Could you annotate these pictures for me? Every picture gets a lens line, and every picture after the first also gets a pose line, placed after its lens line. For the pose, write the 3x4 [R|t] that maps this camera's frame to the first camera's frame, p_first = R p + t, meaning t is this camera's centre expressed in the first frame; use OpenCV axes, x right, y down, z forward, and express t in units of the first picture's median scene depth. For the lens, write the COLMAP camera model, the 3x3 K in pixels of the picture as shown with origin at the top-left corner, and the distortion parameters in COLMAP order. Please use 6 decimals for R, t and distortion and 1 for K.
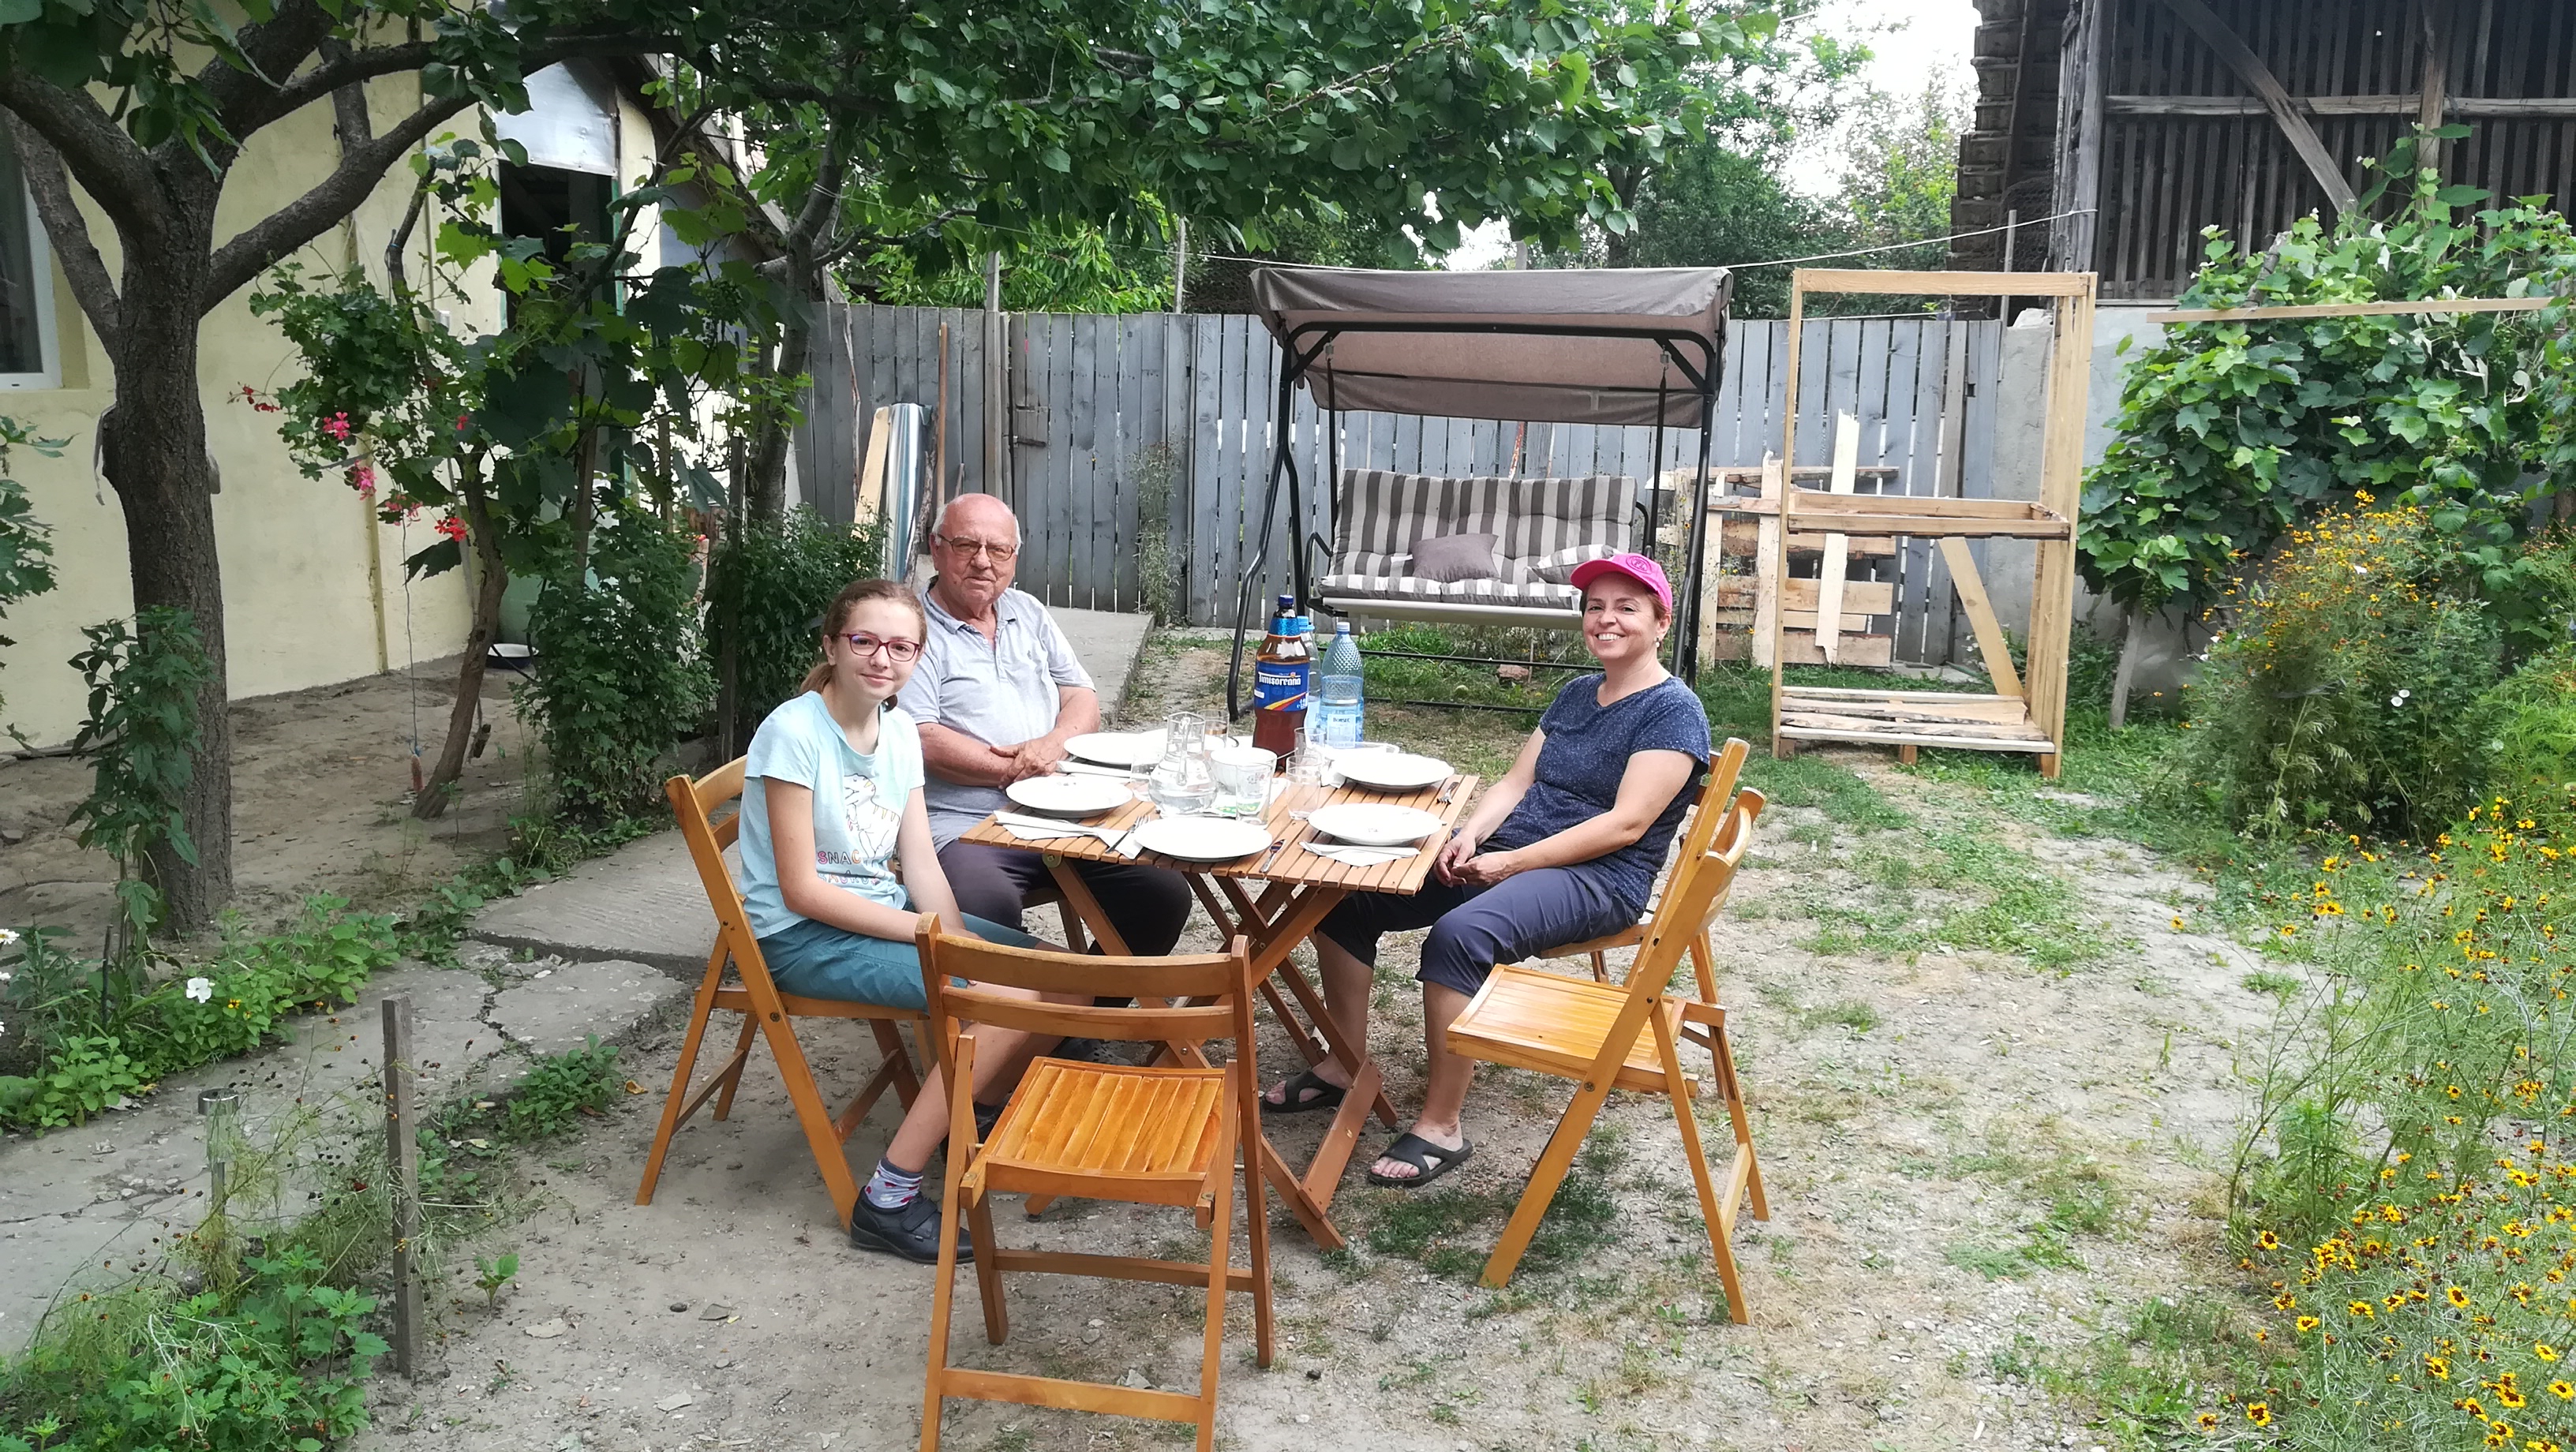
lens RADIAL K [[1926.5, 0, 1301.6], [0, 1926.5, 753.5], [0, 0, 1]] dist [0.074168, -0.090043]
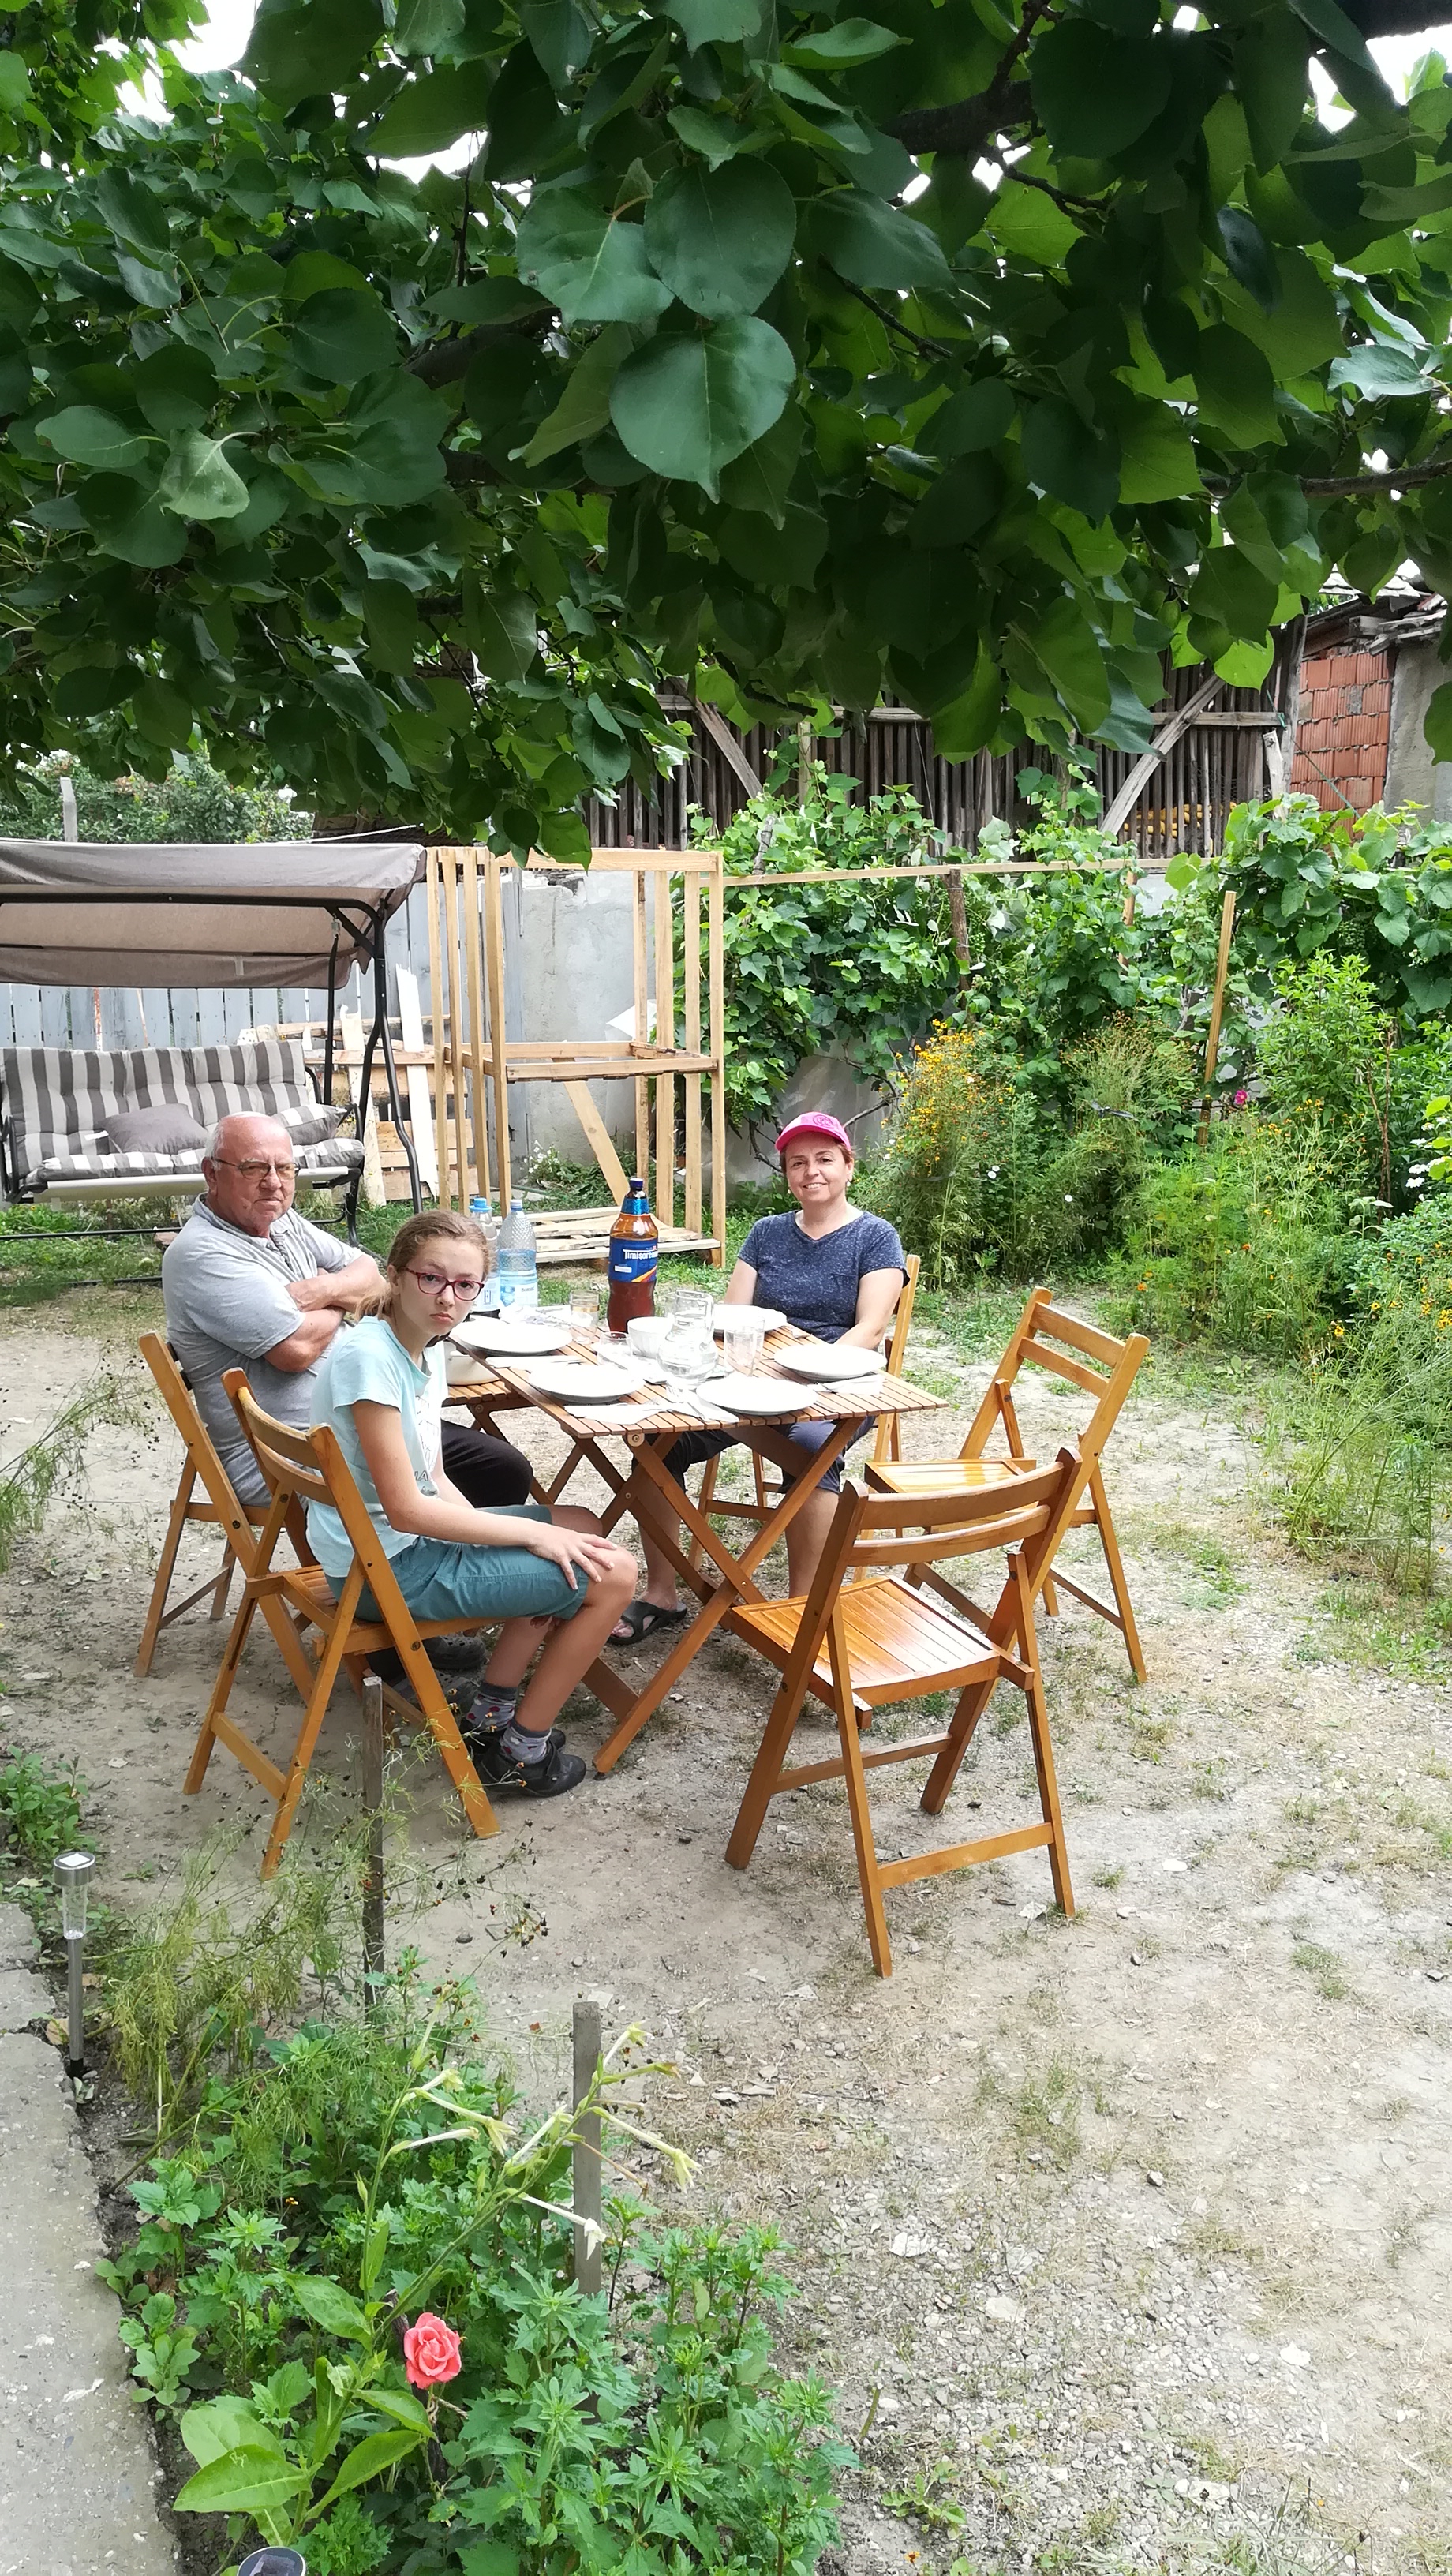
lens RADIAL K [[1890.7, 0, 734.2], [0, 1890.7, 1306.4], [0, 0, 1]] dist [0.076382, -0.107145]
pose [[0.797807, -0.145943, 0.584982, -0.277644], [0.138542, 0.988674, 0.057711, -0.028580], [-0.586779, 0.035002, 0.808990, 0.040527]]
